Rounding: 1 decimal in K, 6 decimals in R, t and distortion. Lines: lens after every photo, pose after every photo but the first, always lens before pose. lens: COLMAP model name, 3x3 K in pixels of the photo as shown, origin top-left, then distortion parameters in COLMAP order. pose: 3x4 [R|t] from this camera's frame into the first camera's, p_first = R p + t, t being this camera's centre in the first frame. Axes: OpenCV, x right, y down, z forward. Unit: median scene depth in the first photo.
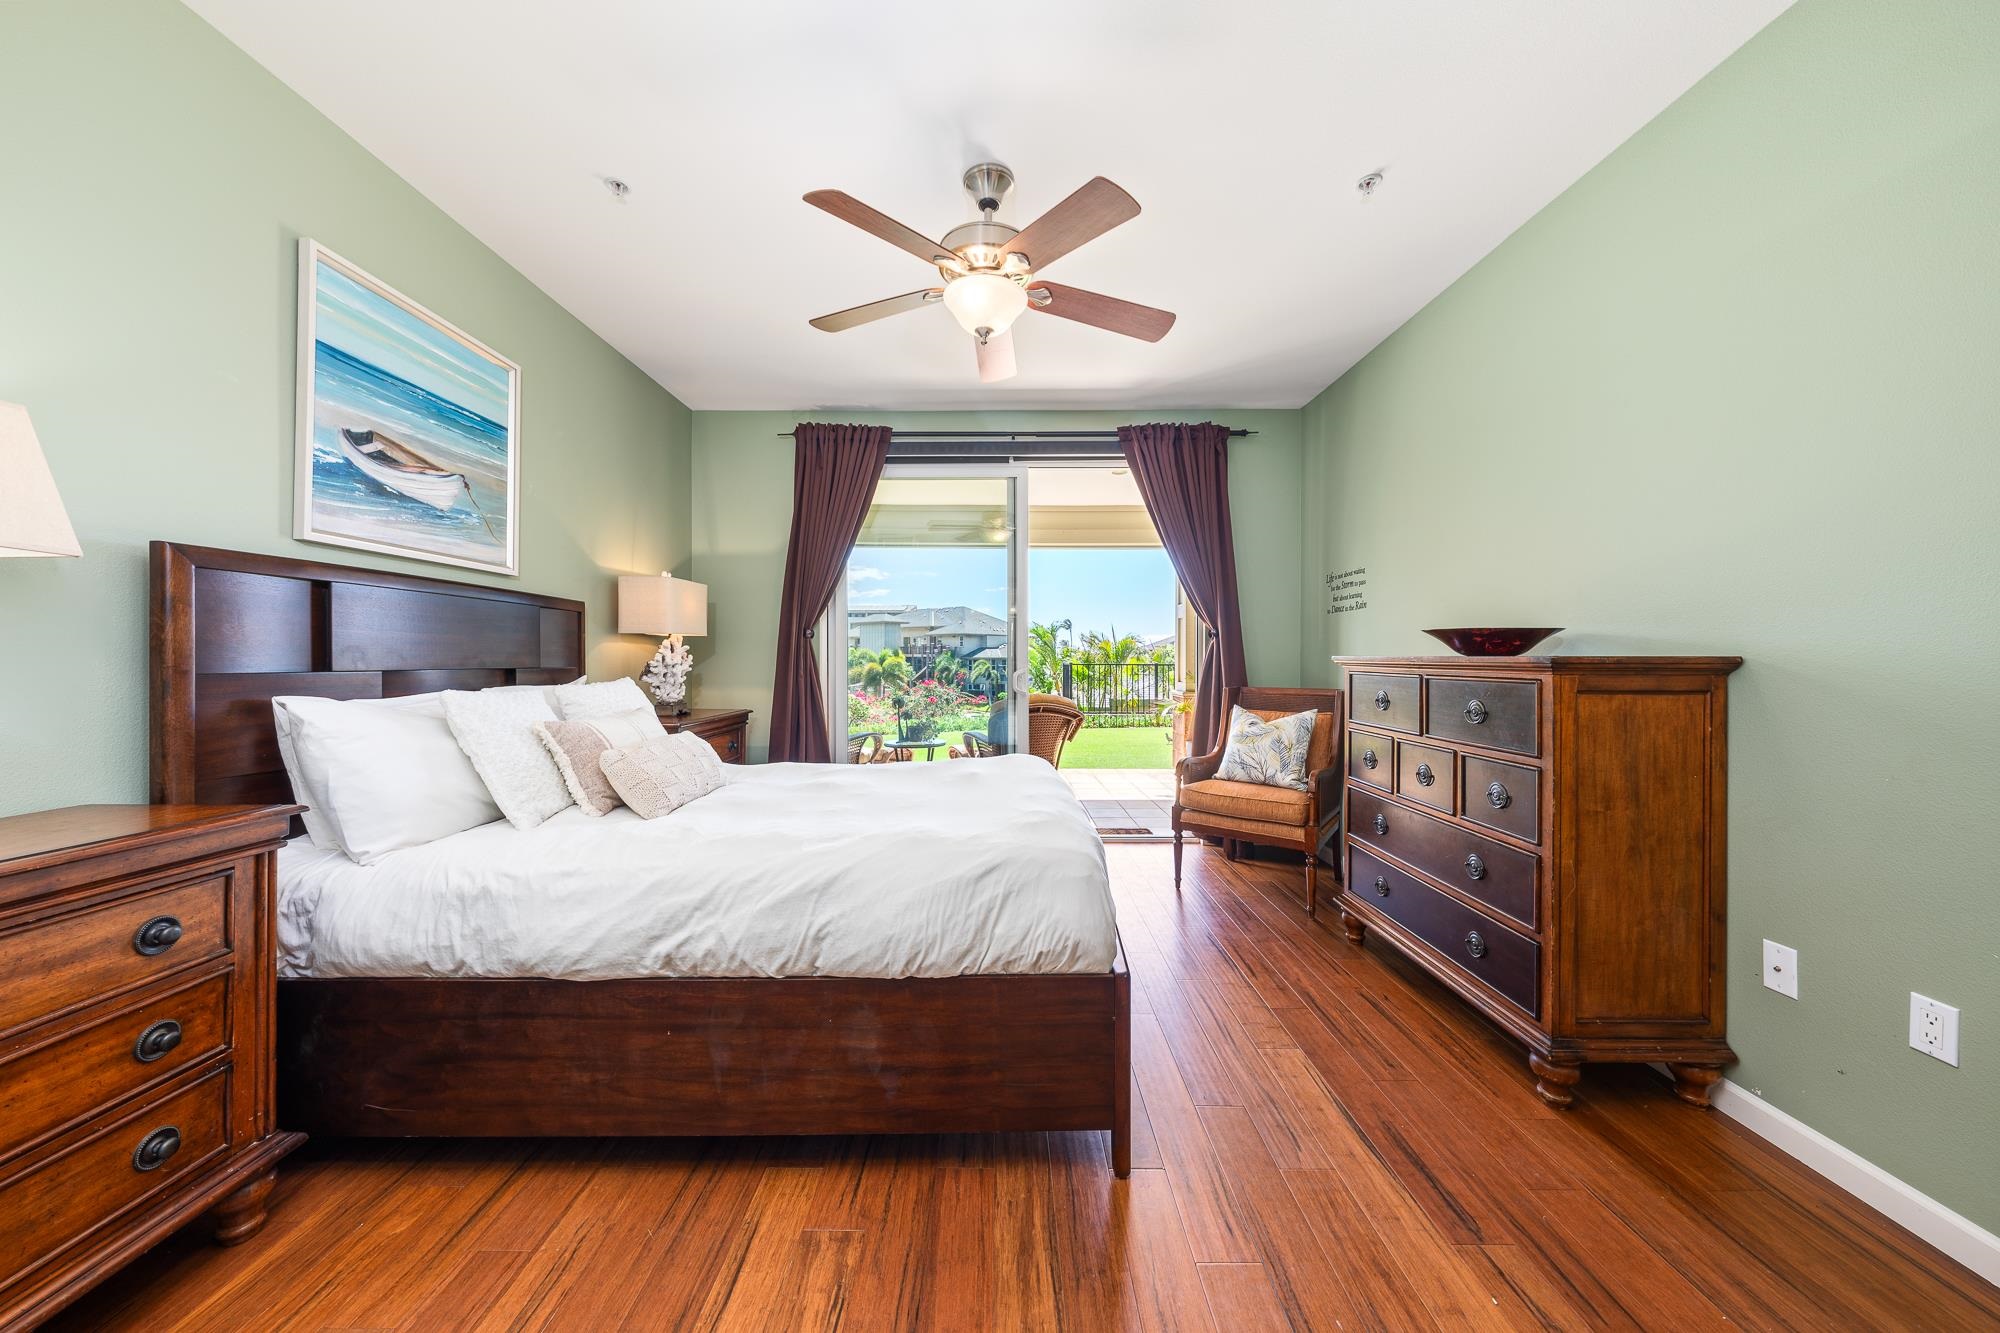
lens RADIAL K [[670.1, 0, 1002.5], [0, 670.1, 657.2], [0, 0, 1]] dist [-0.002644, -0.000031]
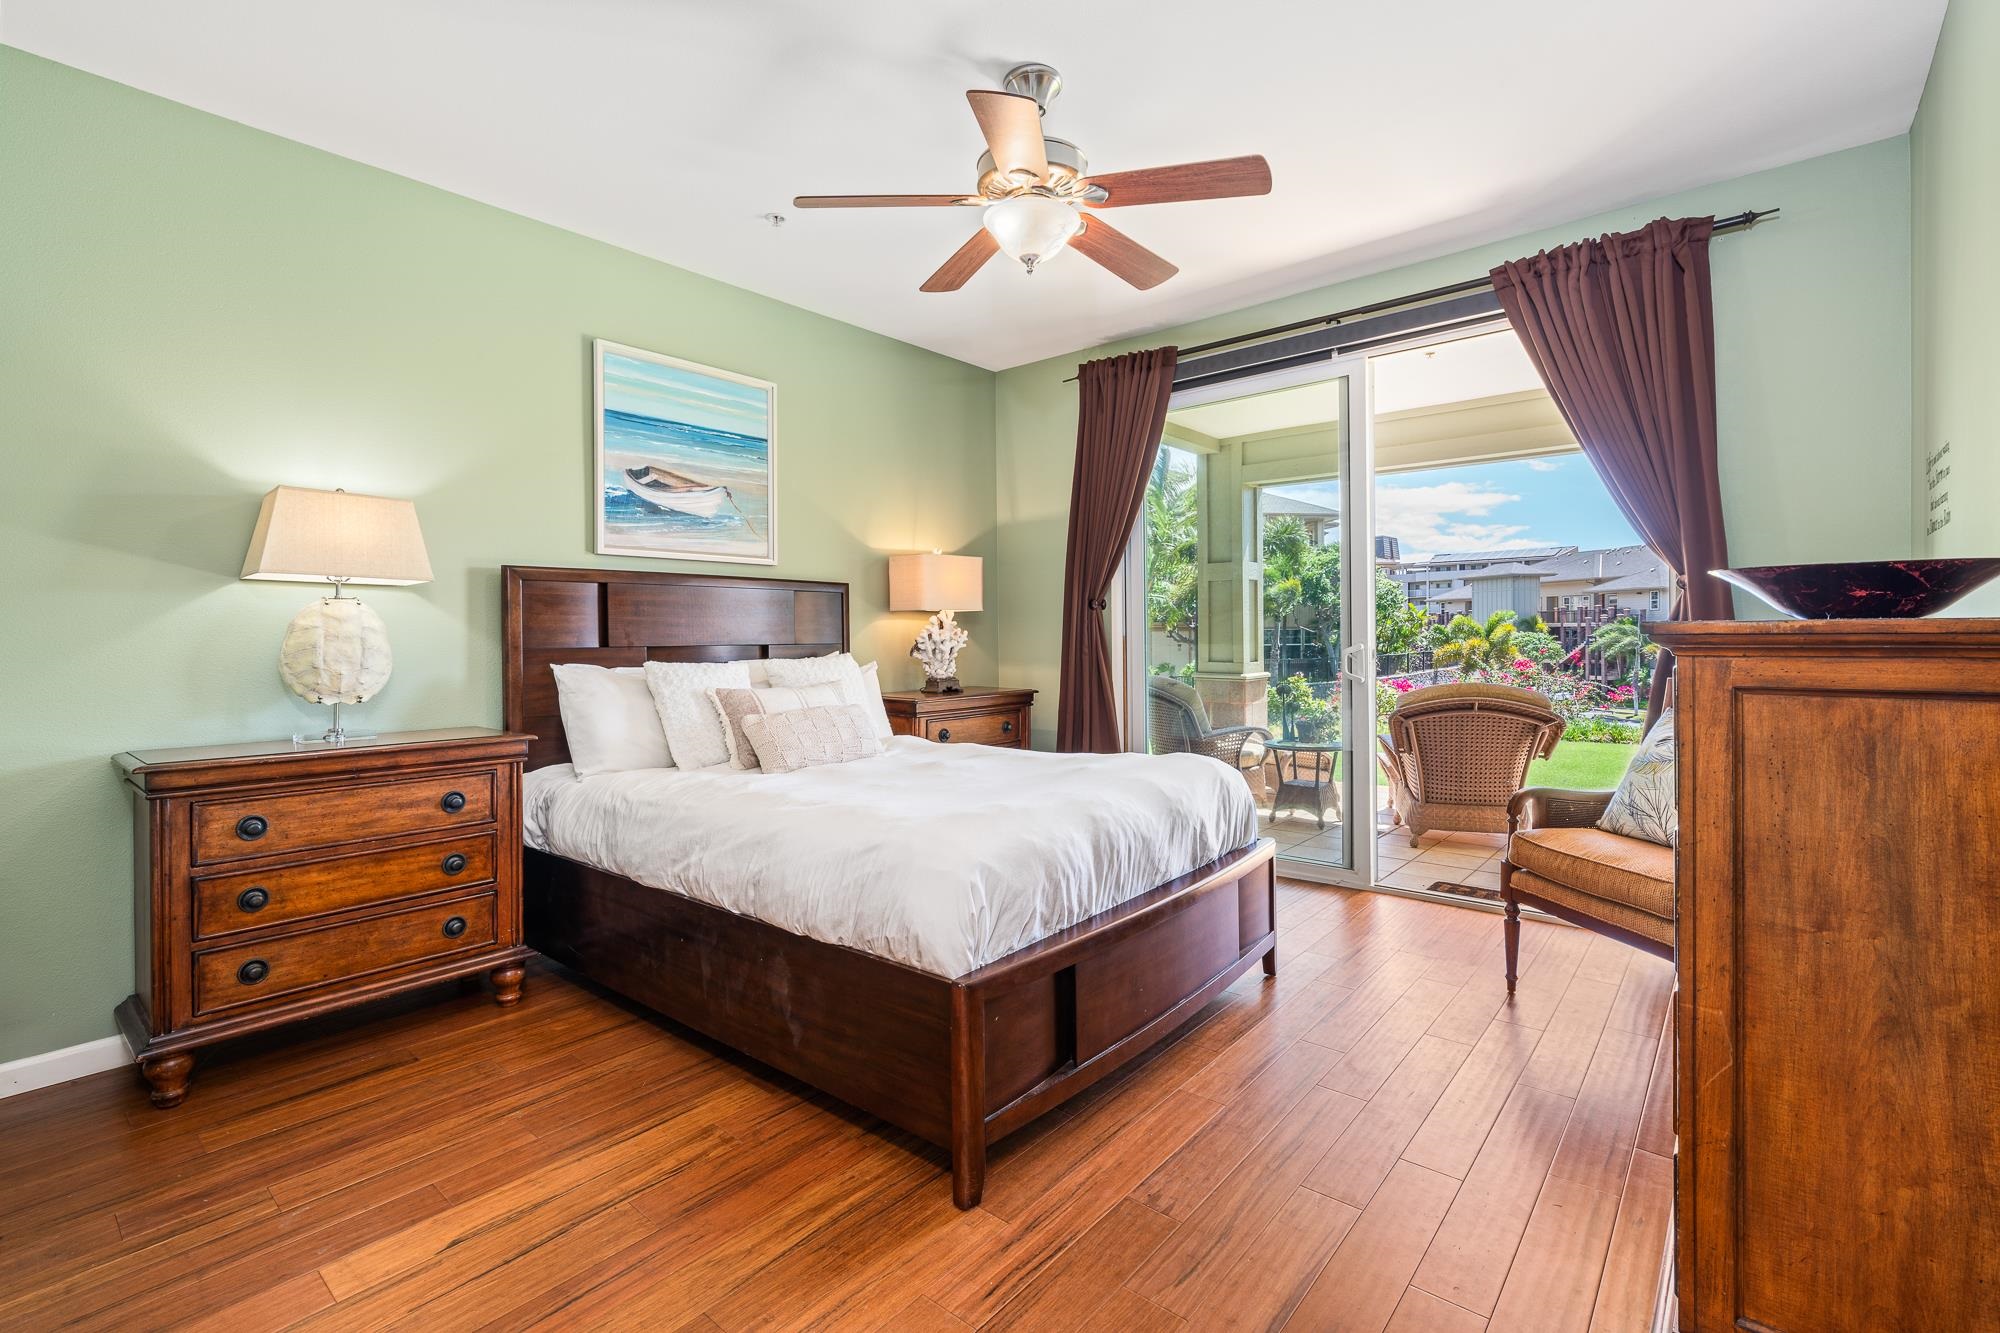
lens RADIAL K [[891.4, 0, 1018.2], [0, 891.4, 638.6], [0, 0, 1]] dist [0.001447, 0.000345]
pose [[0.771498, -0.004666, -0.636215, 0.809998], [0.010818, 0.999925, 0.005786, 0.001942], [0.636140, -0.011346, 0.771490, 0.103721]]
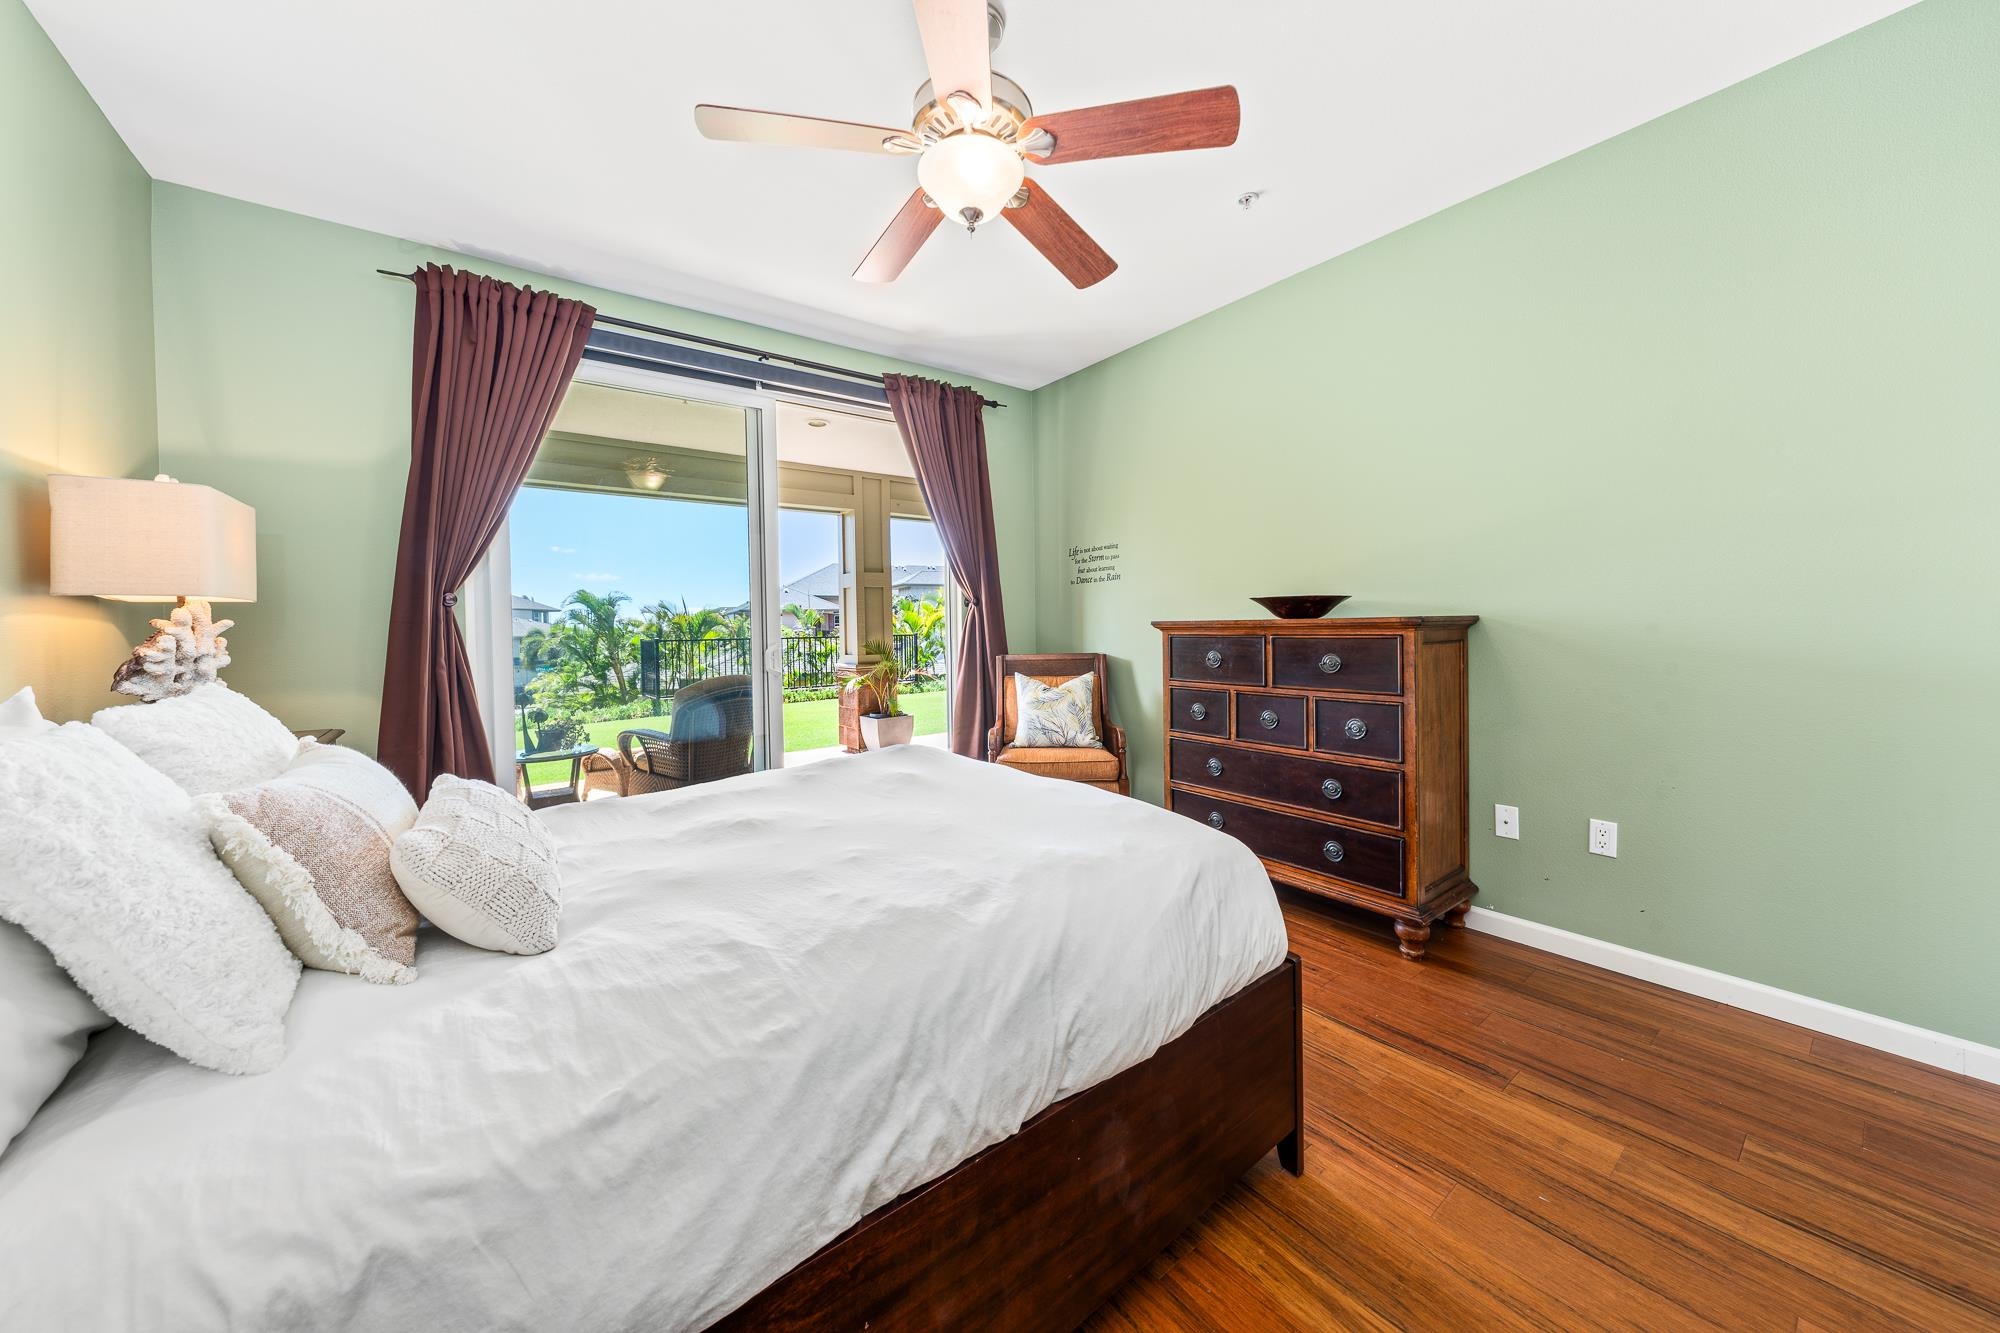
lens RADIAL K [[679.9, 0, 995.9], [0, 679.9, 632.9], [0, 0, 1]] dist [-0.003404, -0.000143]
pose [[0.802450, -0.023132, 0.596271, -0.574137], [0.020543, 0.999727, 0.011138, -0.001080], [-0.596366, 0.003312, 0.802706, 0.391649]]
